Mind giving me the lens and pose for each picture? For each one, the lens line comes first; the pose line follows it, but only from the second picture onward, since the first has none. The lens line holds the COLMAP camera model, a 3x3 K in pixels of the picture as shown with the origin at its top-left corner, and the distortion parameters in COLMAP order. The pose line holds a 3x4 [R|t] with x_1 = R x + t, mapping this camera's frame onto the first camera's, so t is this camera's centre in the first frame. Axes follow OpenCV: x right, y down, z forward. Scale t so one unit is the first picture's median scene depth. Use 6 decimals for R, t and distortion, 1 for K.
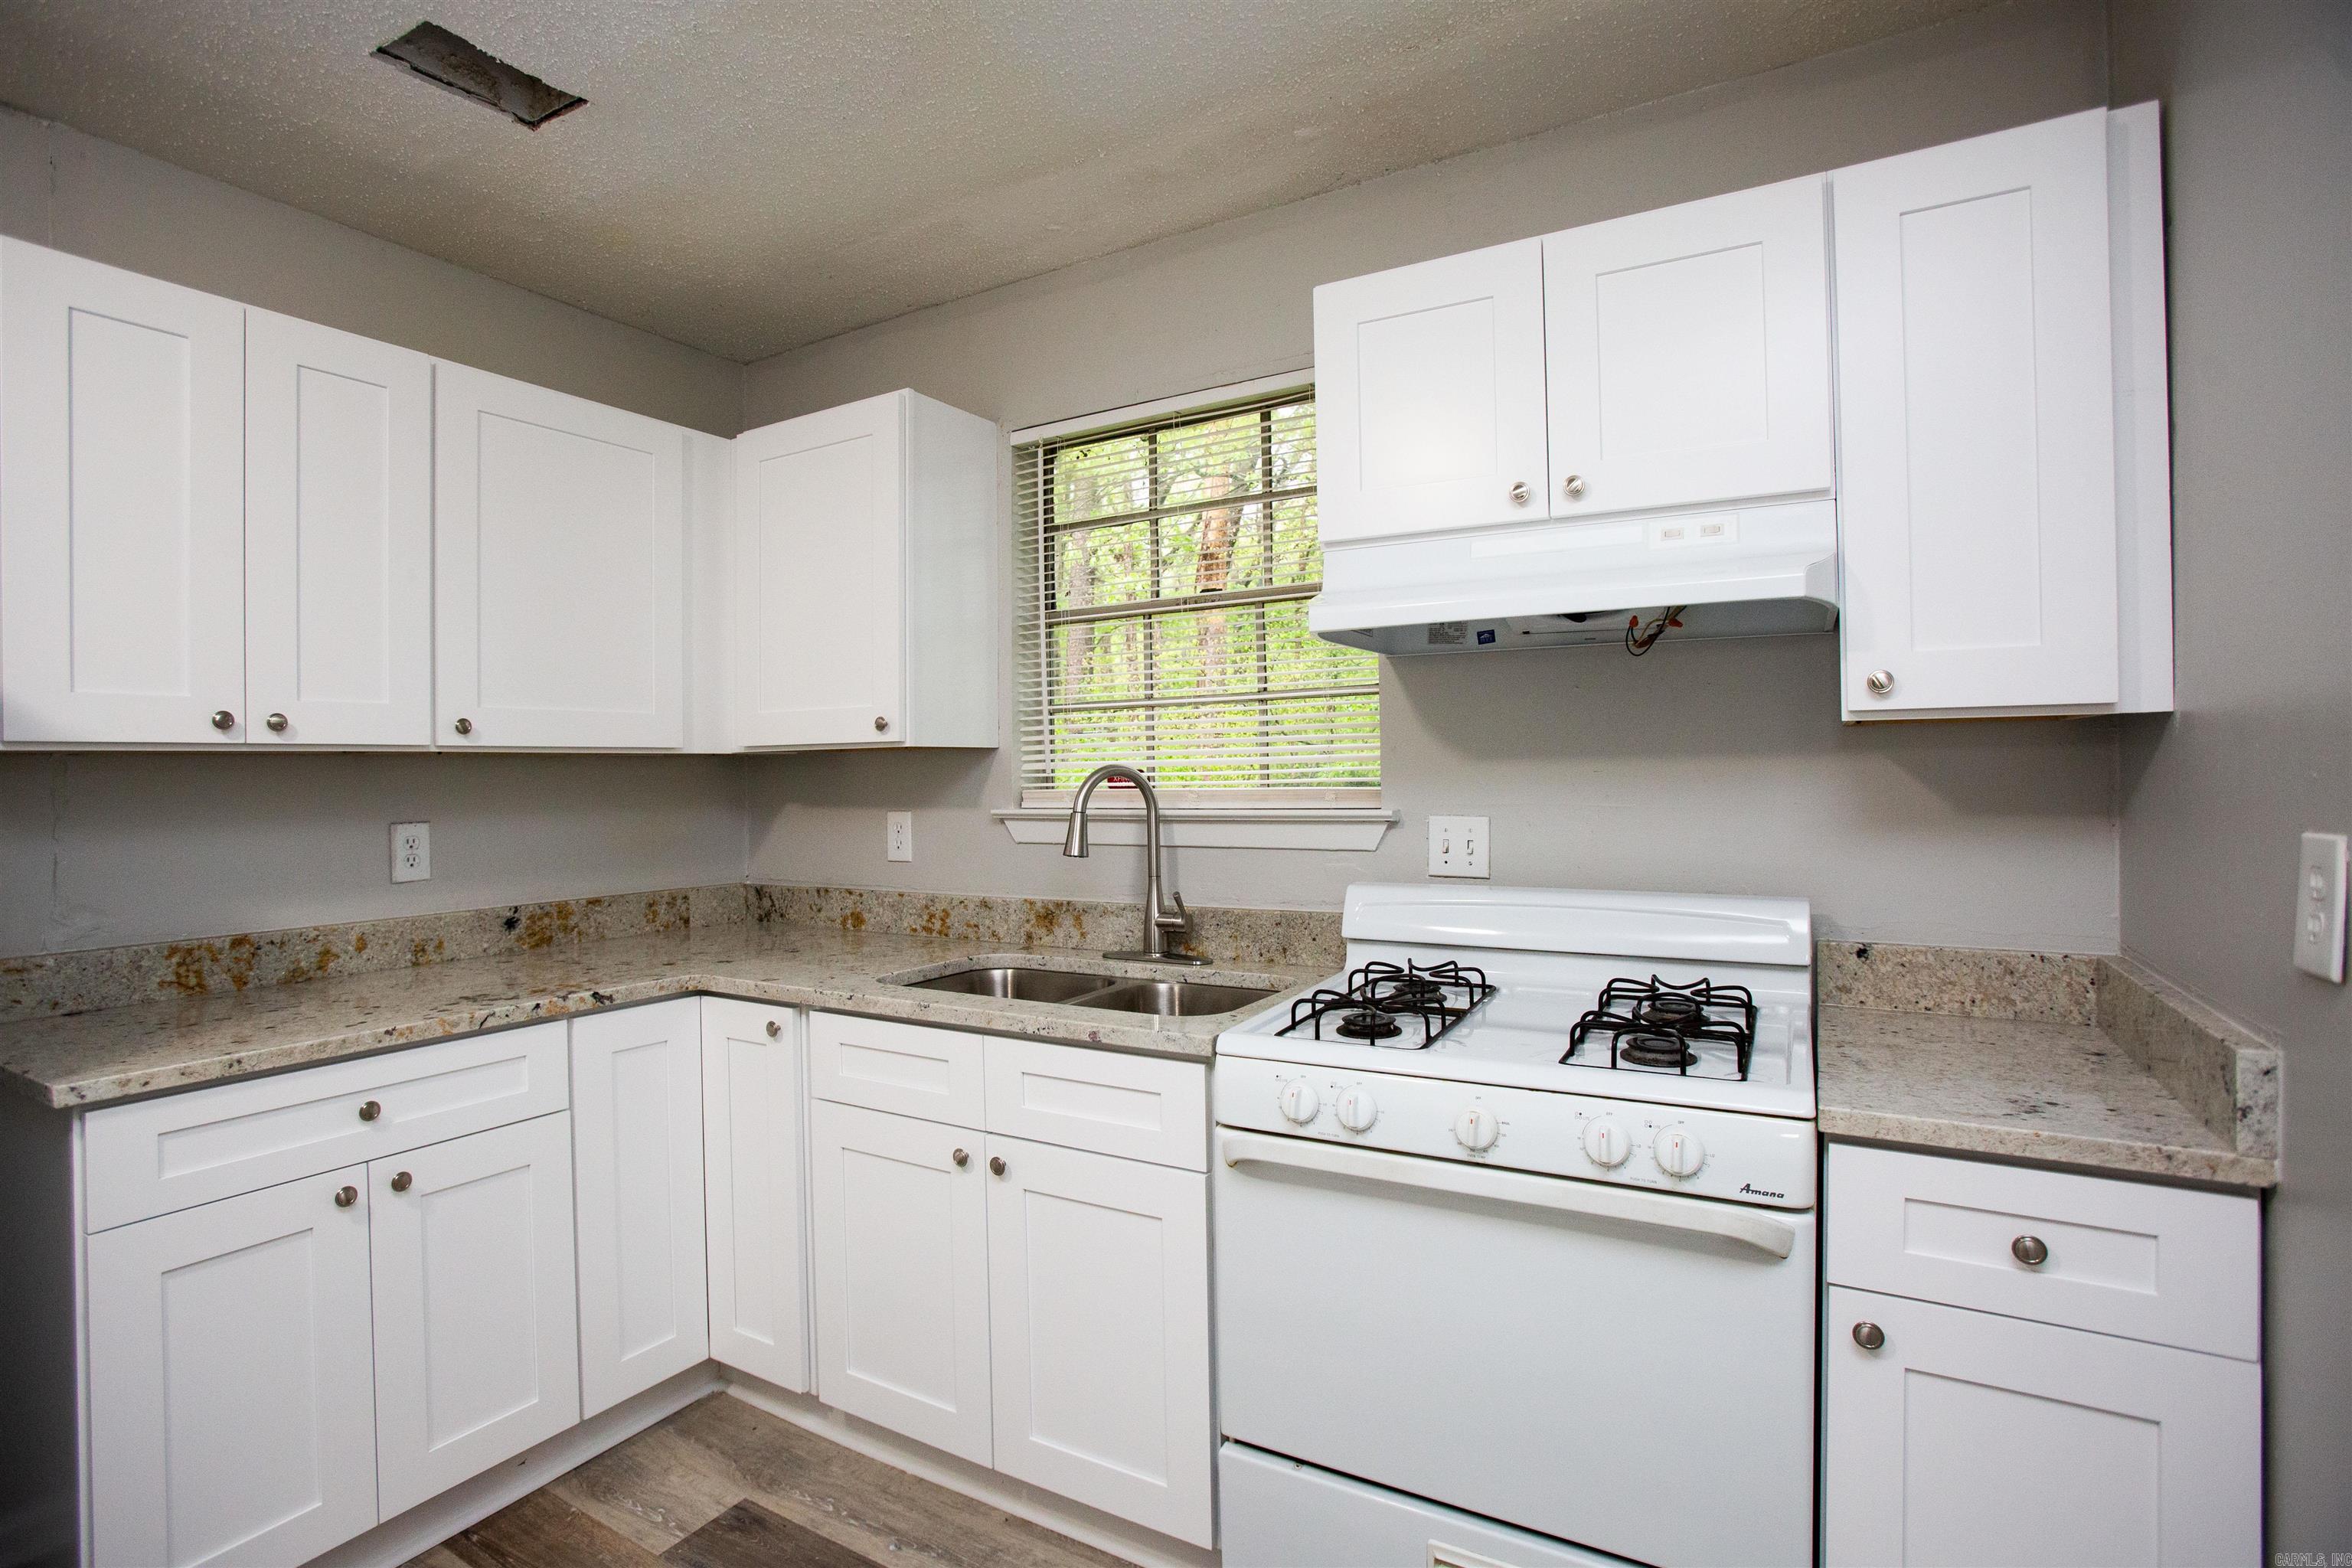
lens RADIAL K [[1057.2, 0, 1180.5], [0, 1057.2, 801.5], [0, 0, 1]] dist [-0.060819, 0.019643]
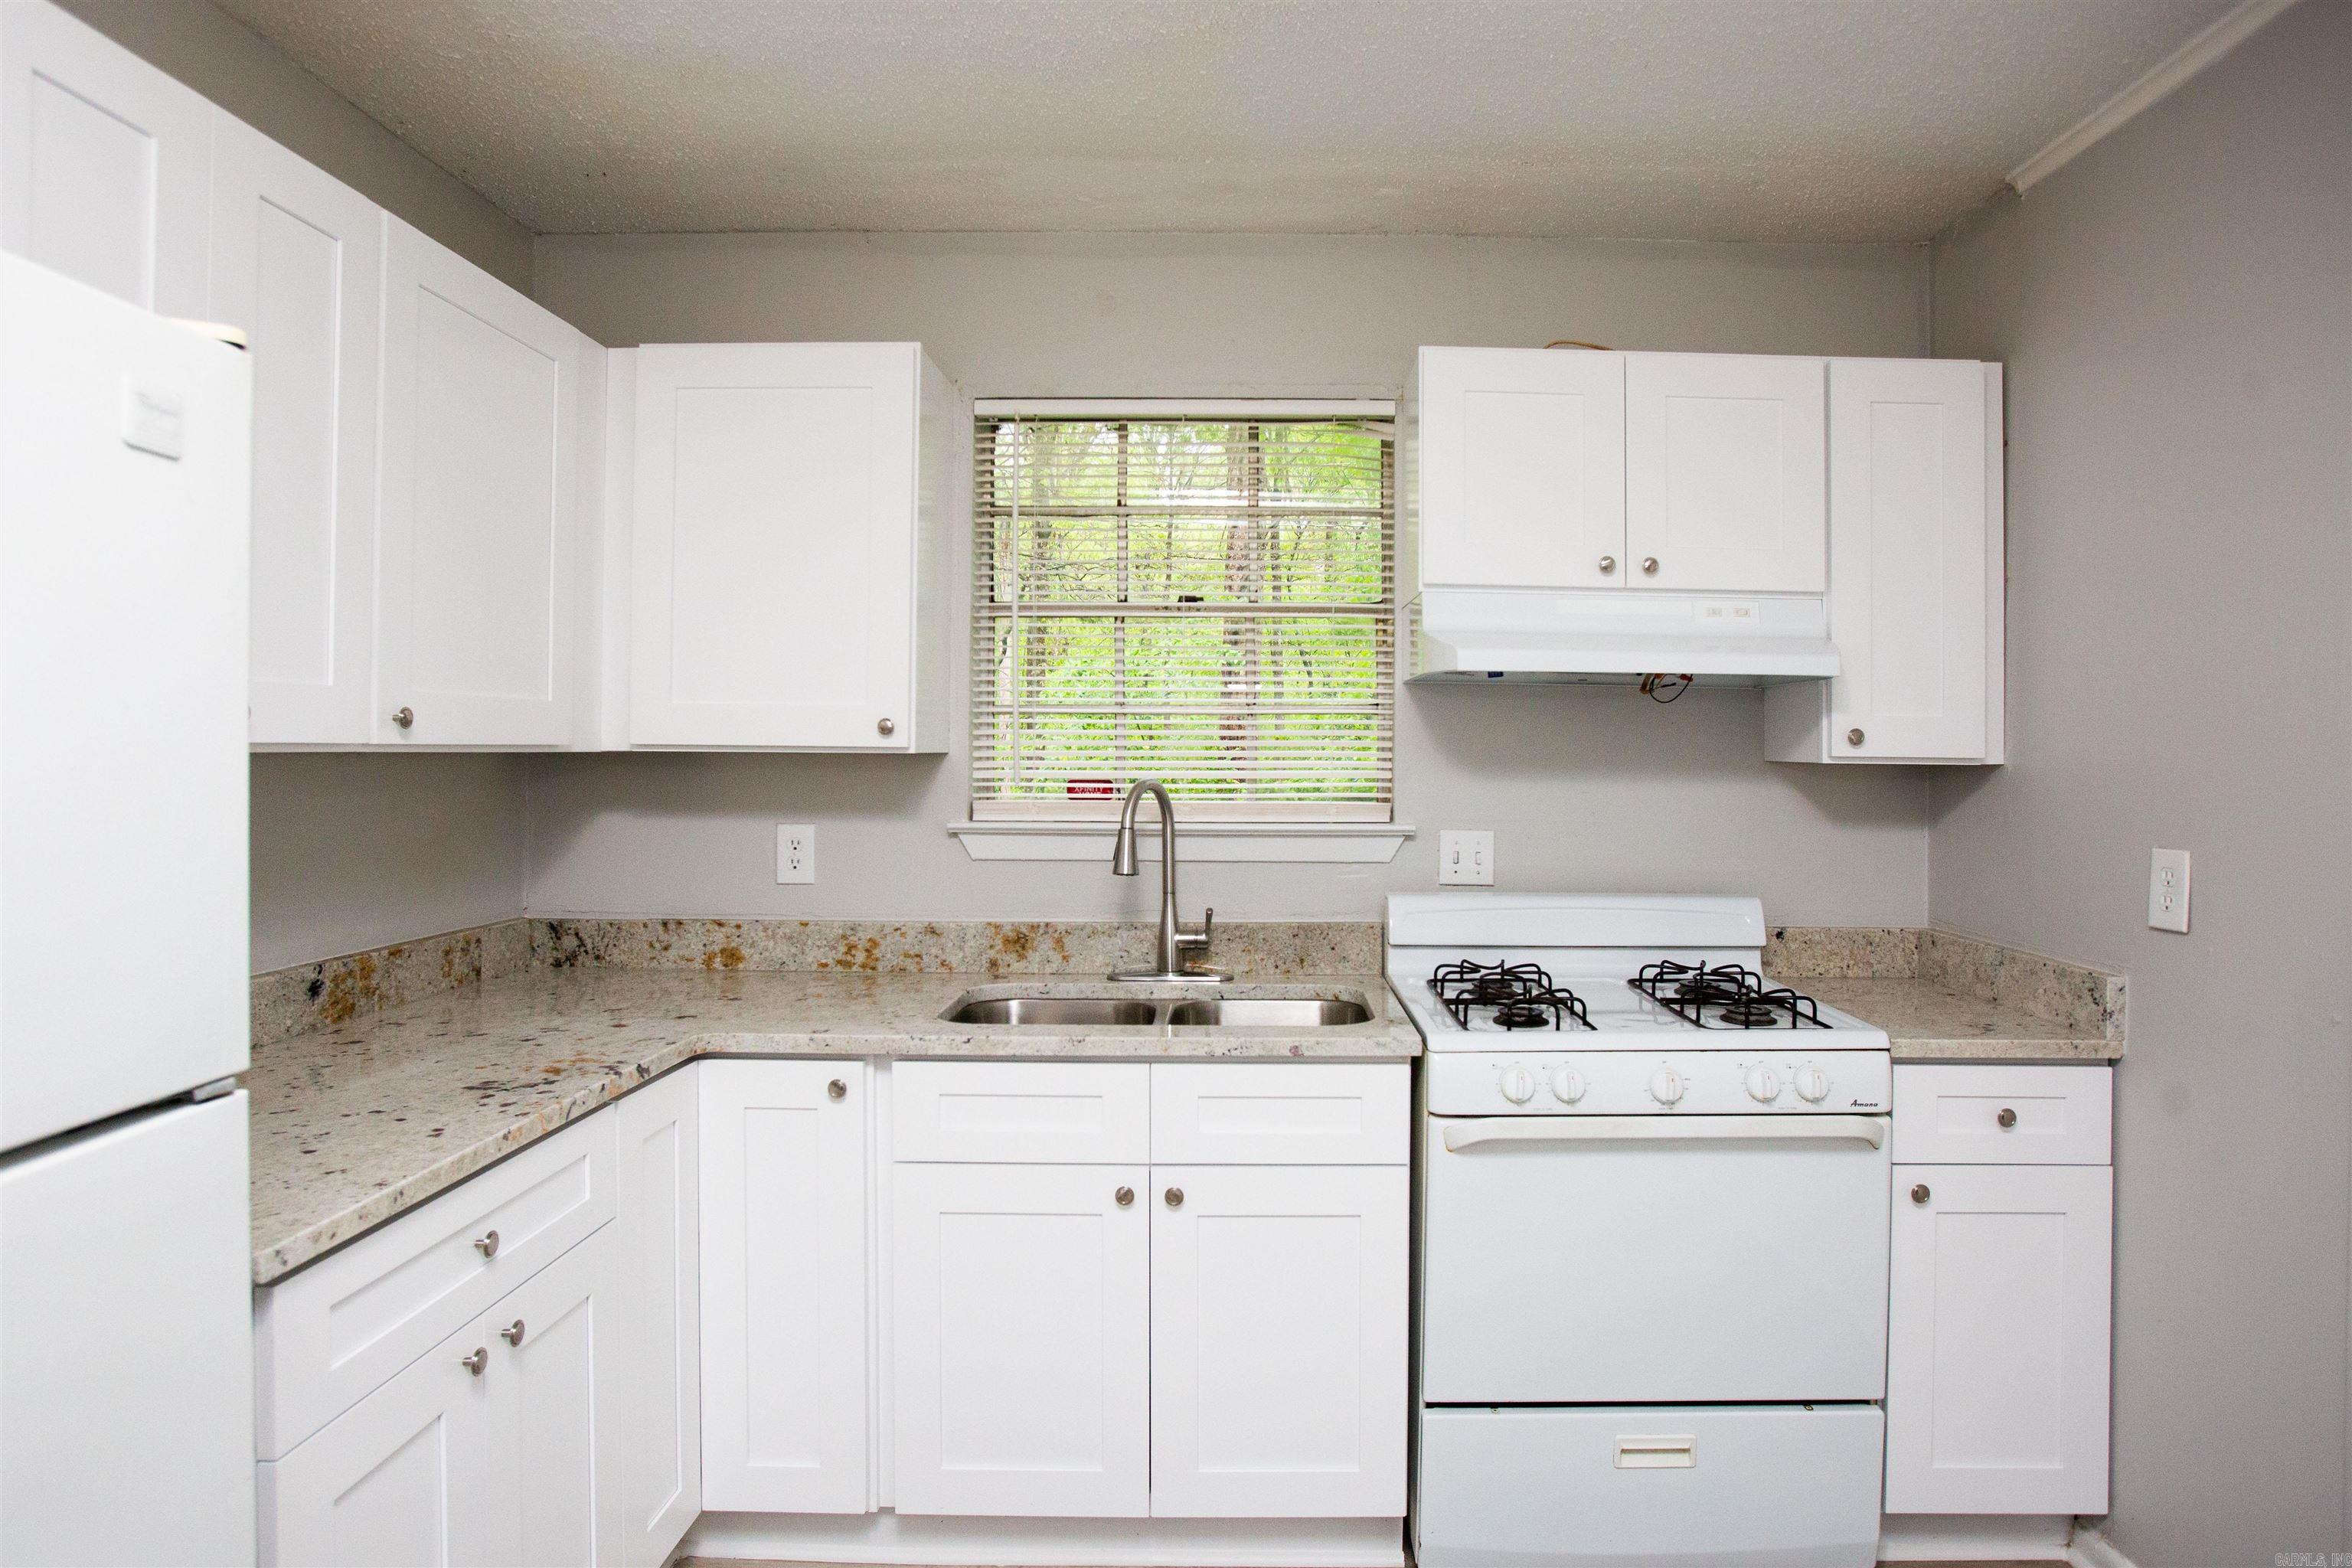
lens RADIAL K [[1263.2, 0, 1176.0], [0, 1263.2, 784.0], [0, 0, 1]] dist [-0.043661, 0.001893]
pose [[0.880162, 0.008481, 0.474598, -0.579844], [-0.006791, 0.999963, -0.005275, -0.023382], [-0.474626, 0.001420, 0.880187, -0.024998]]
